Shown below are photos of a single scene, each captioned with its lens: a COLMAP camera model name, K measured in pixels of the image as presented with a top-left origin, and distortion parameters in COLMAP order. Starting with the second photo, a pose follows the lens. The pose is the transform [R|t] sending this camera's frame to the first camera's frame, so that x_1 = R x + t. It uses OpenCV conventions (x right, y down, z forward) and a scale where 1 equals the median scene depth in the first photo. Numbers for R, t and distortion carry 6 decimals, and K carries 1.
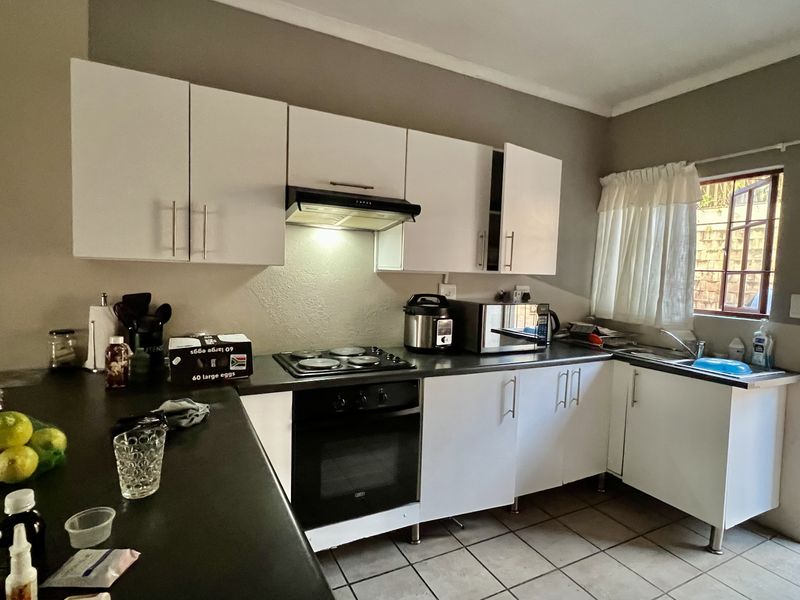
lens RADIAL K [[428.8, 0, 399.9], [0, 428.8, 295.8], [0, 0, 1]] dist [-0.002268, 0.000195]
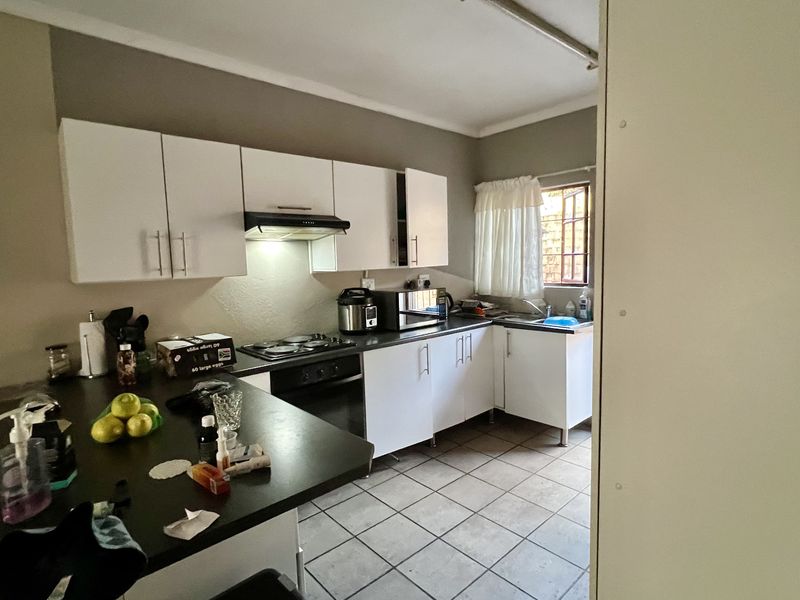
lens RADIAL K [[428.8, 0, 399.9], [0, 428.8, 295.8], [0, 0, 1]] dist [-0.002268, 0.000195]
pose [[0.965768, -0.084313, 0.245322, -0.122135], [0.076830, 0.996244, 0.039930, -0.021798], [-0.247767, -0.019715, 0.968619, -0.262078]]
